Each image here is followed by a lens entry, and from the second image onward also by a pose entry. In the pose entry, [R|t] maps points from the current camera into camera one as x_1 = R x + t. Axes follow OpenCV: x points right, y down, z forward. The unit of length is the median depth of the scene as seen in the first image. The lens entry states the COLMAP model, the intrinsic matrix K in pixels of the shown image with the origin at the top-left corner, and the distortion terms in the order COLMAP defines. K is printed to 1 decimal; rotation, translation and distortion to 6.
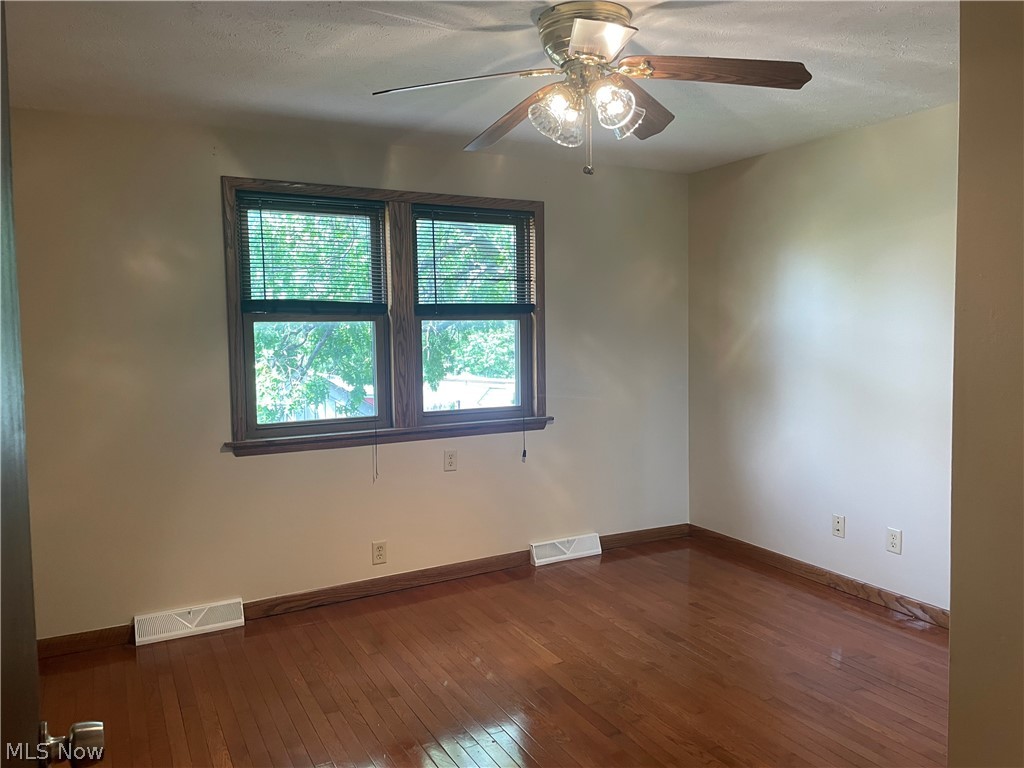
lens RADIAL K [[781.7, 0, 515.3], [0, 781.7, 389.8], [0, 0, 1]] dist [0.093934, -0.093778]
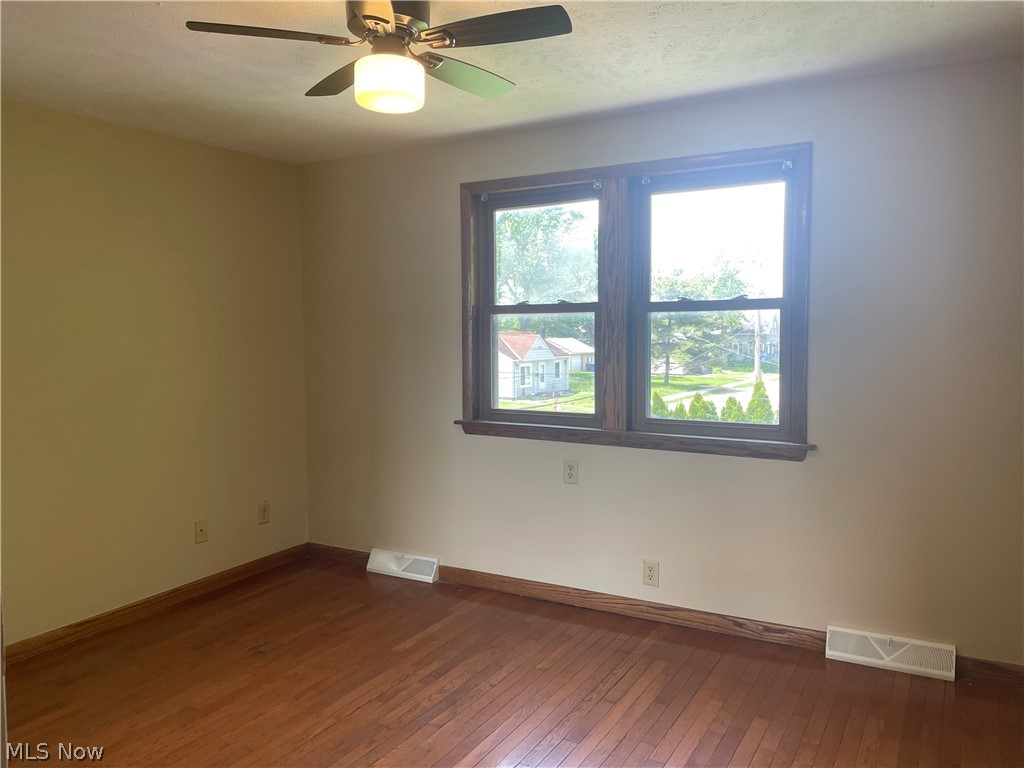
lens RADIAL K [[781.7, 0, 506.9], [0, 781.7, 375.7], [0, 0, 1]] dist [0.093934, -0.093778]
pose [[0.521911, 0.053427, -0.851325, 0.570780], [-0.086135, 0.996236, 0.009716, -0.012091], [0.848640, 0.068258, 0.524548, 0.440183]]
